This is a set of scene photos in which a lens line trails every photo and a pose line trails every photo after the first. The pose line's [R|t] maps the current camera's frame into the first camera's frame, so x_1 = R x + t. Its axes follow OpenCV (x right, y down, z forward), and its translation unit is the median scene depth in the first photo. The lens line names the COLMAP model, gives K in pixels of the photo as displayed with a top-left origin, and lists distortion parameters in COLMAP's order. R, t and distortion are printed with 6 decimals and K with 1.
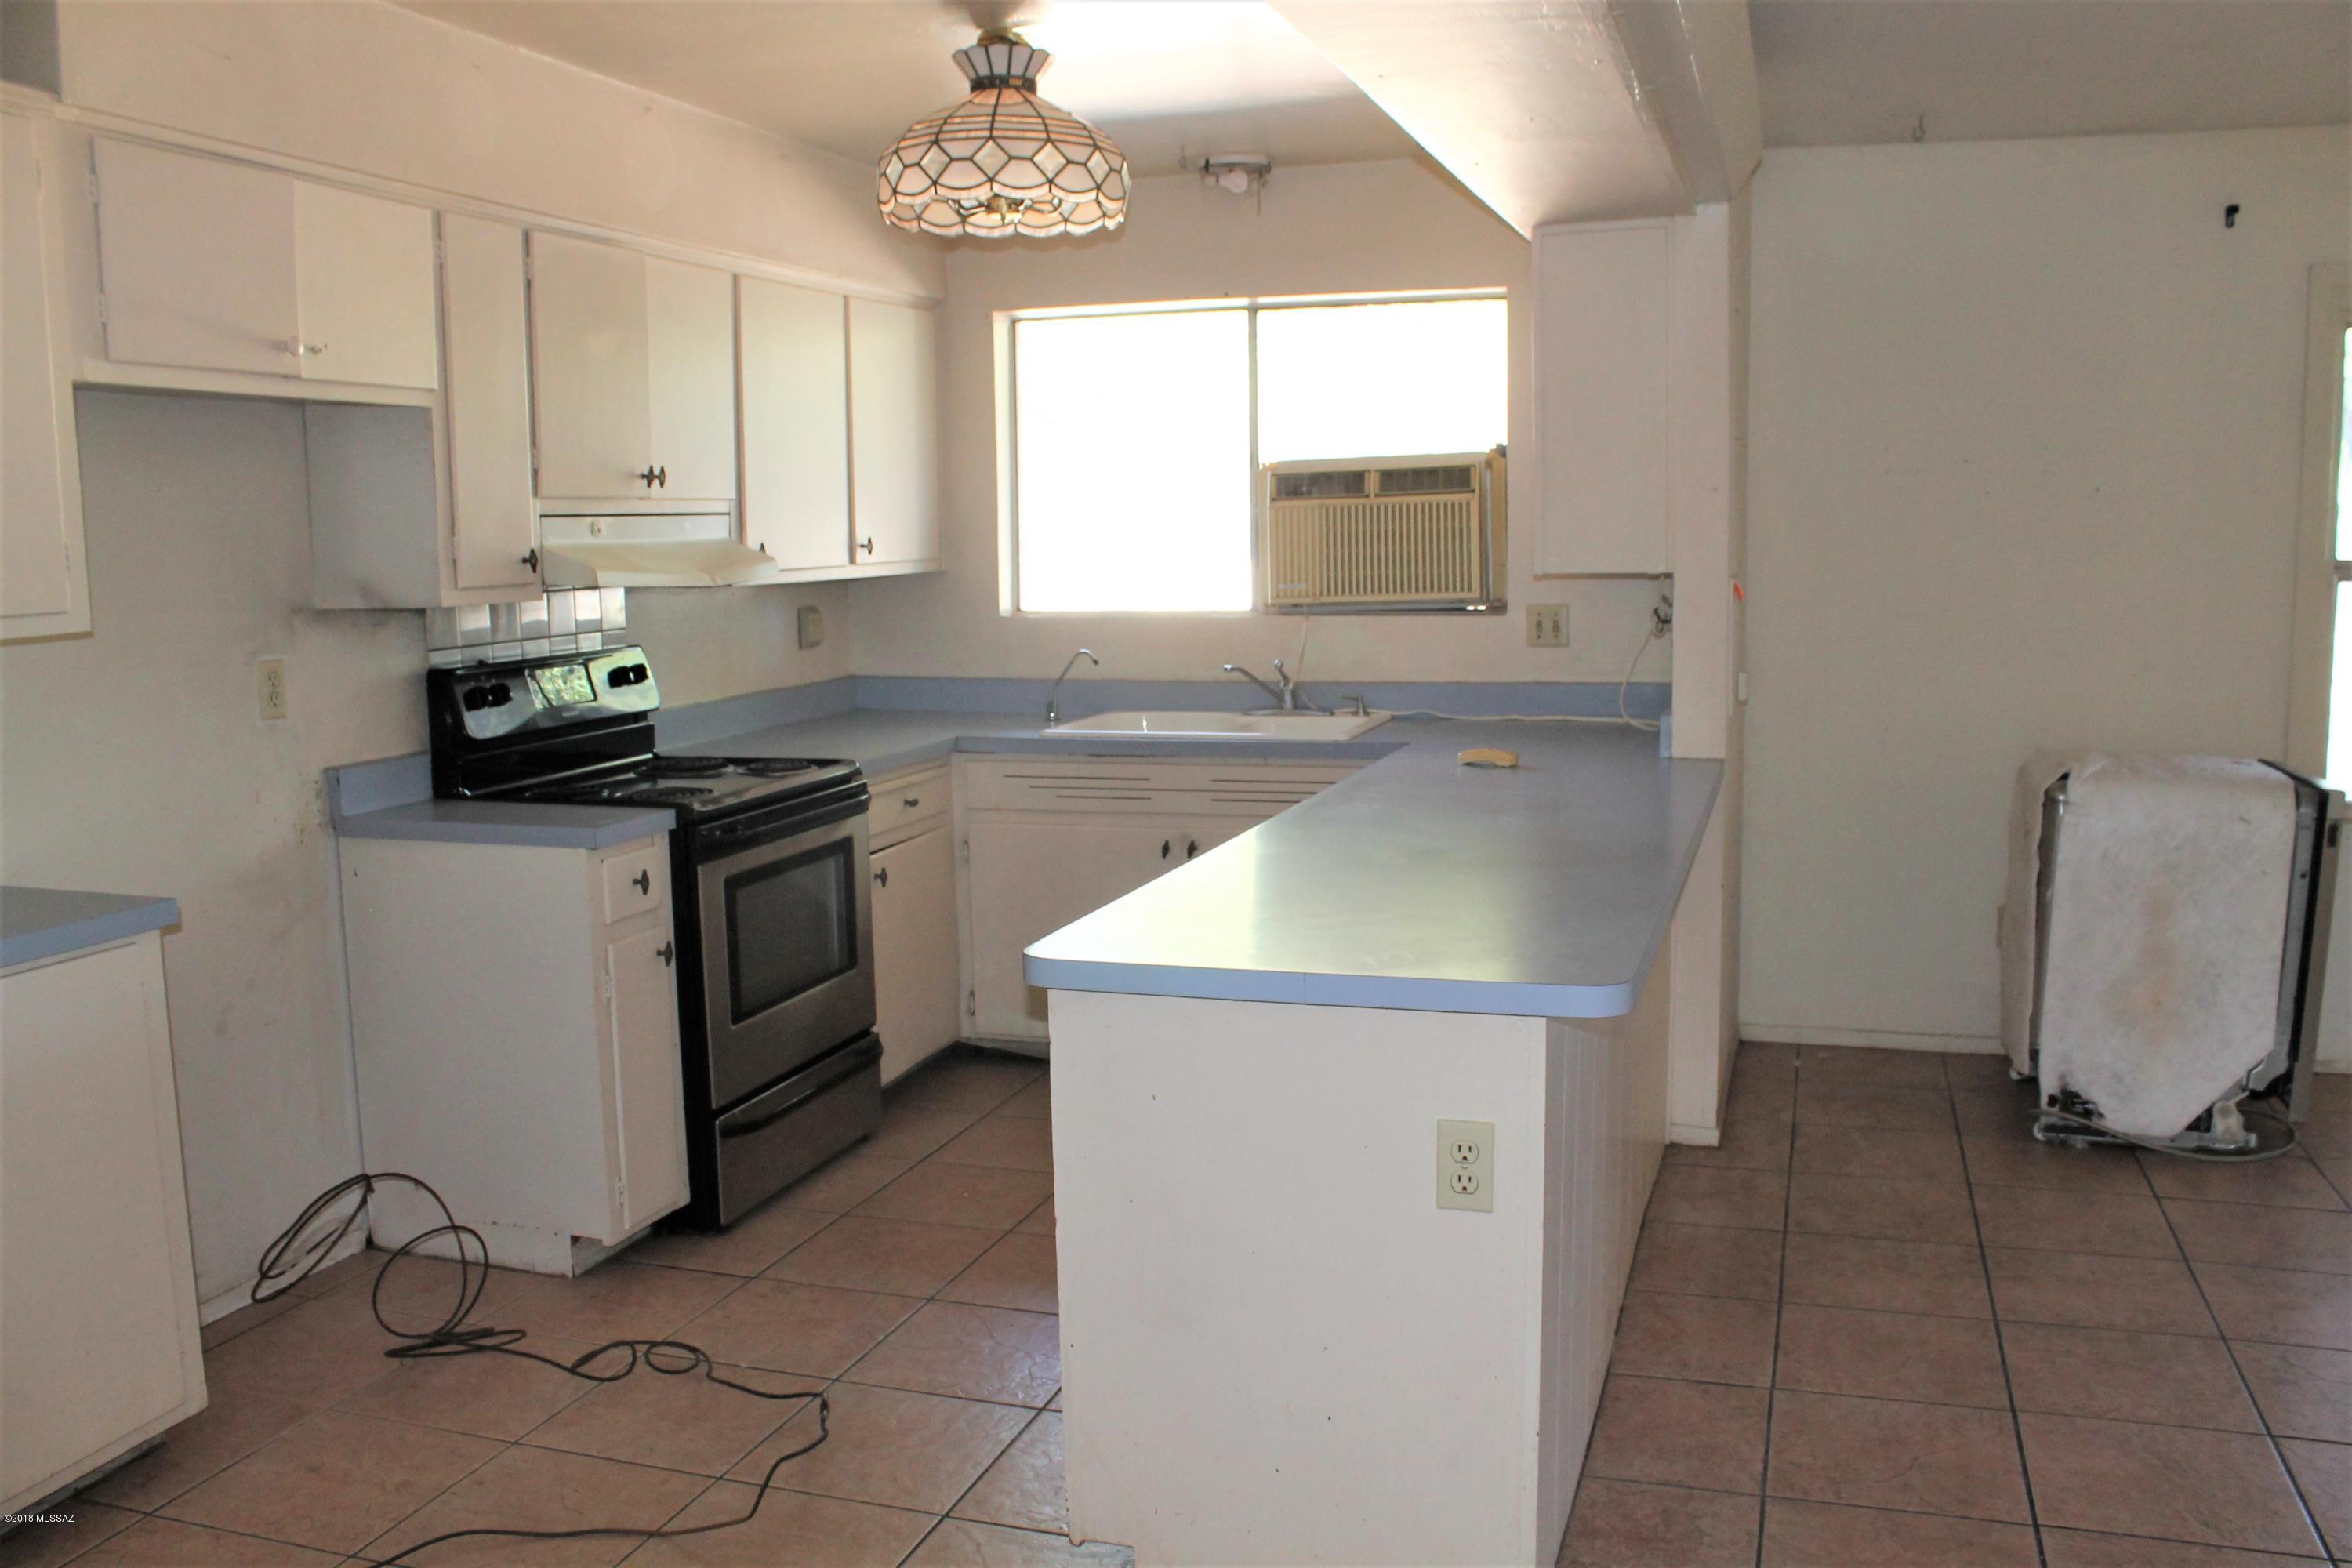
lens RADIAL K [[2008.7, 0, 1176.0], [0, 2008.7, 784.0], [0, 0, 1]] dist [-0.168540, 0.149005]
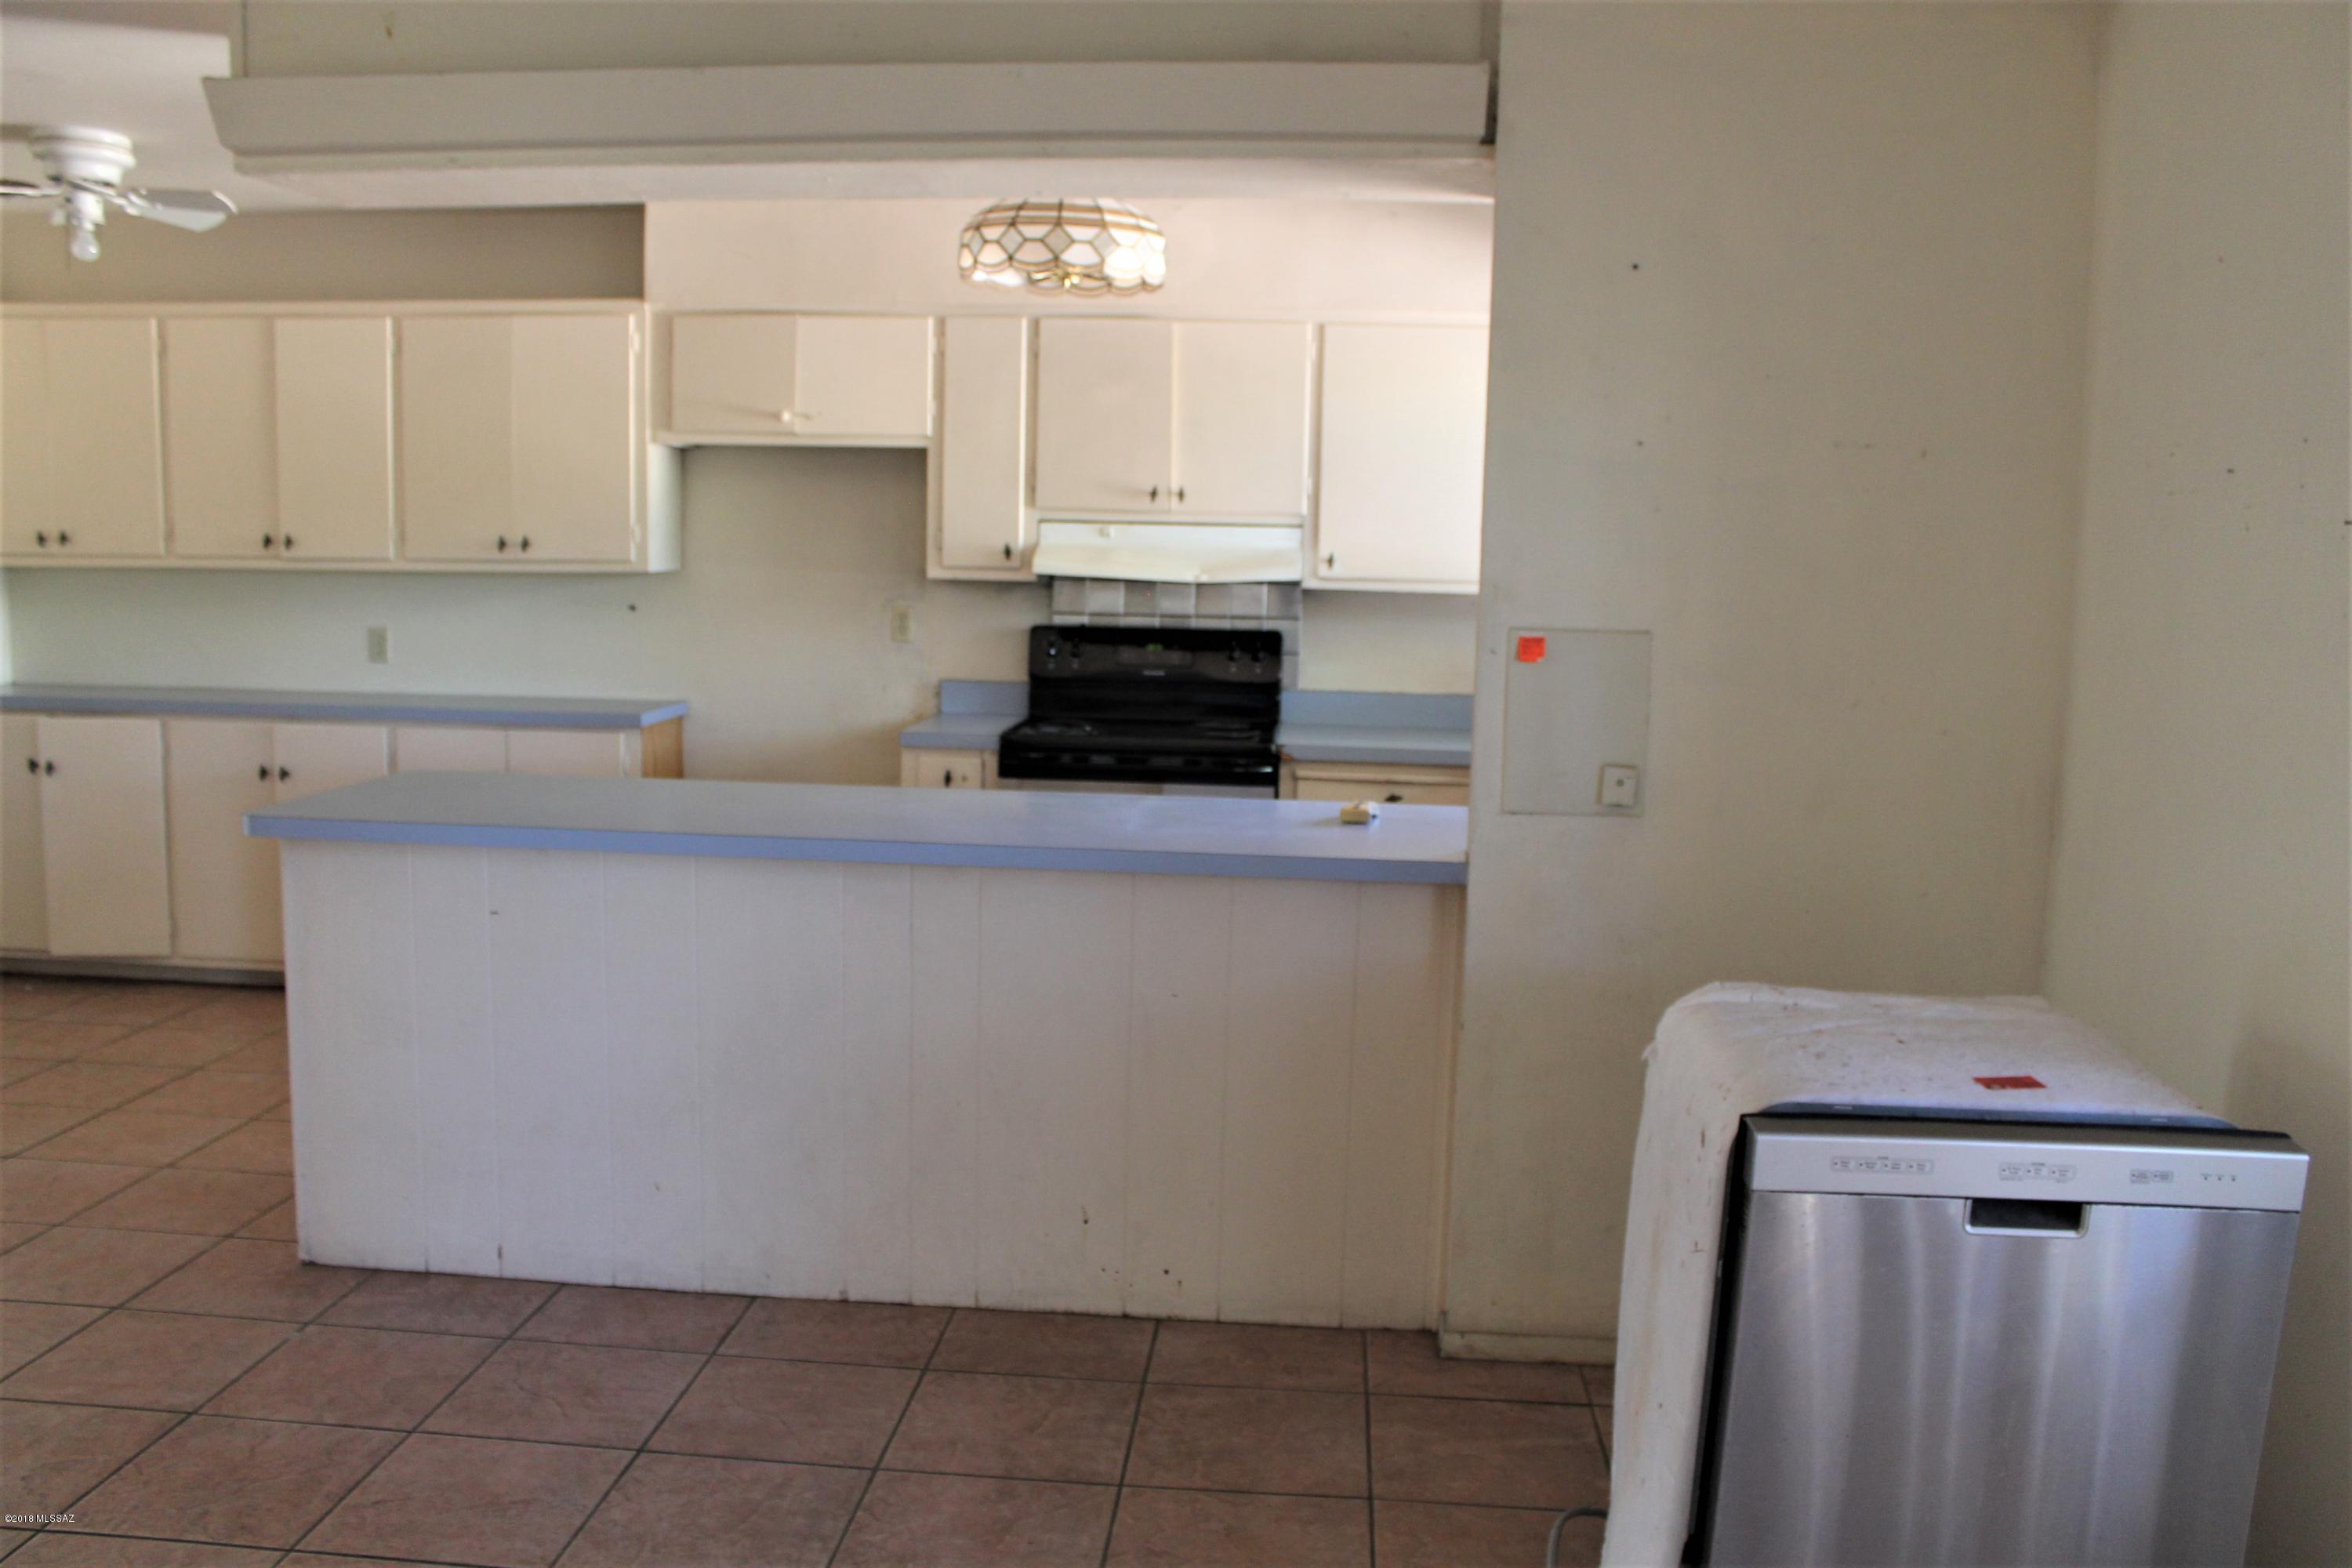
lens RADIAL K [[2008.7, 0, 1176.0], [0, 2008.7, 784.0], [0, 0, 1]] dist [-0.168540, 0.149005]
pose [[0.226825, 0.142840, -0.963404, 1.172568], [-0.152148, 0.982239, 0.109811, -0.131873], [0.961978, 0.121672, 0.244529, 0.818838]]
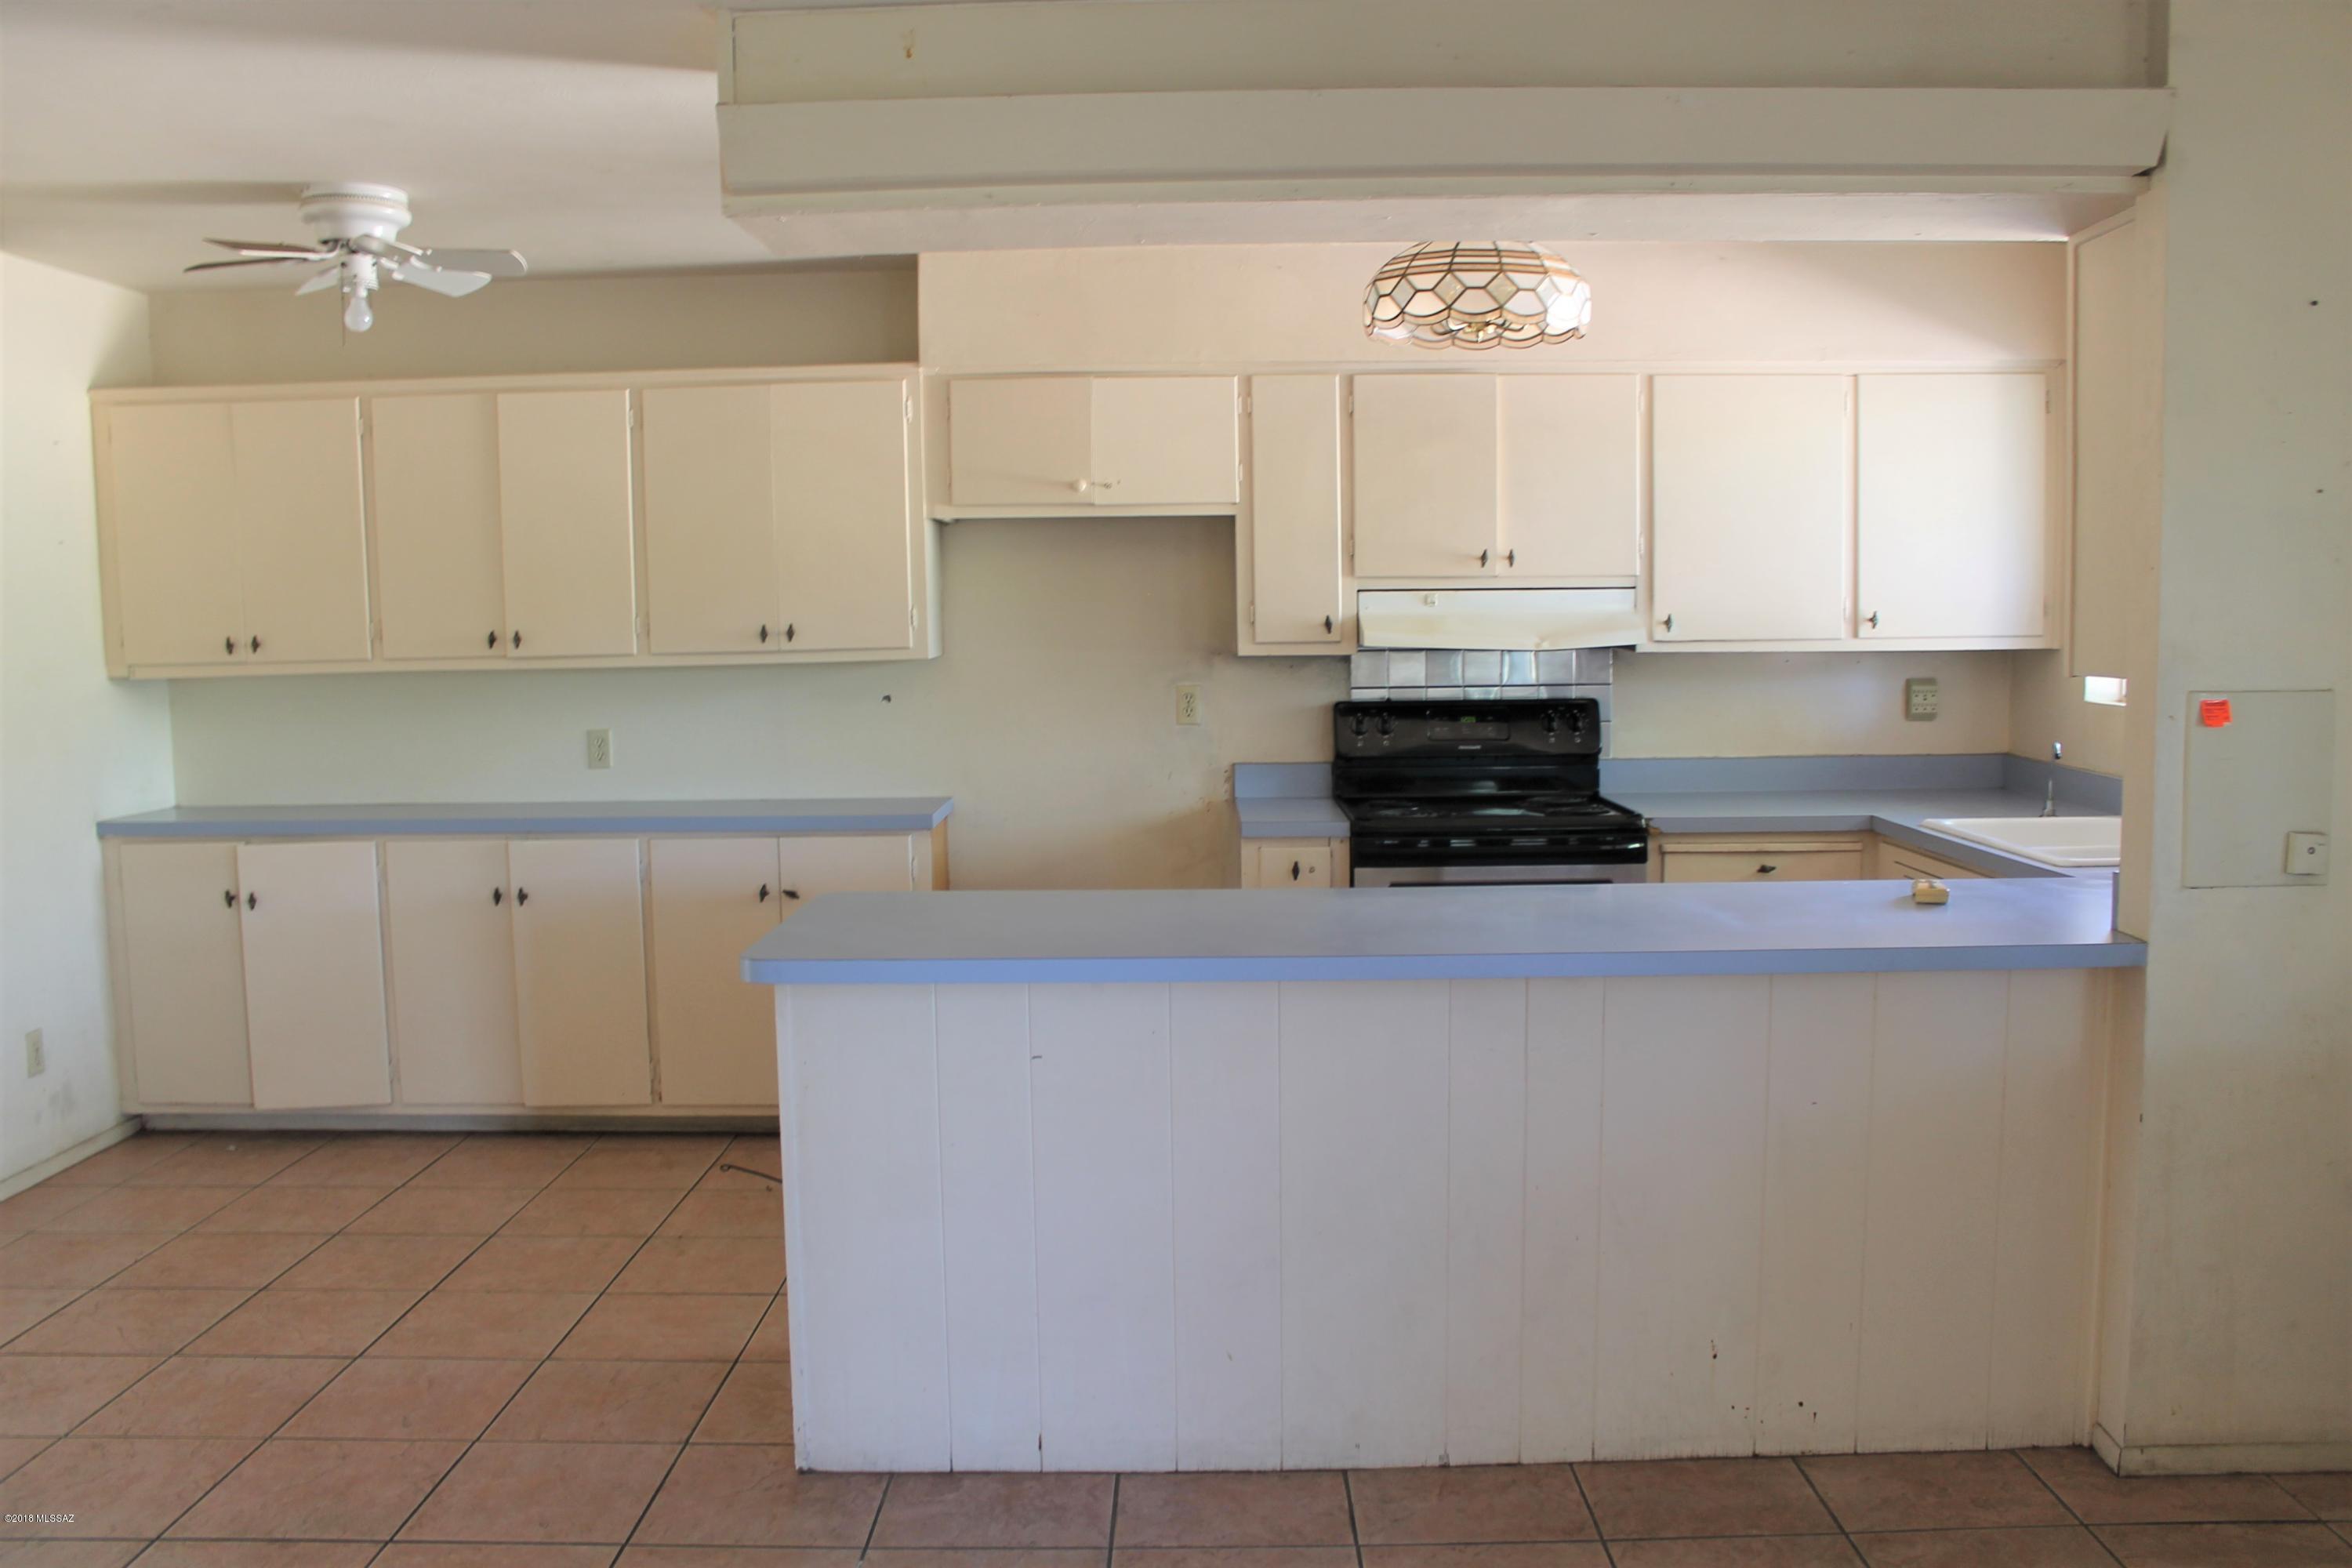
lens RADIAL K [[2008.7, 0, 1176.0], [0, 2008.7, 784.0], [0, 0, 1]] dist [-0.168540, 0.149005]
pose [[0.294130, 0.101855, -0.950323, 0.986967], [-0.114882, 0.990864, 0.070644, -0.094649], [0.948836, 0.088397, 0.303144, 0.522481]]
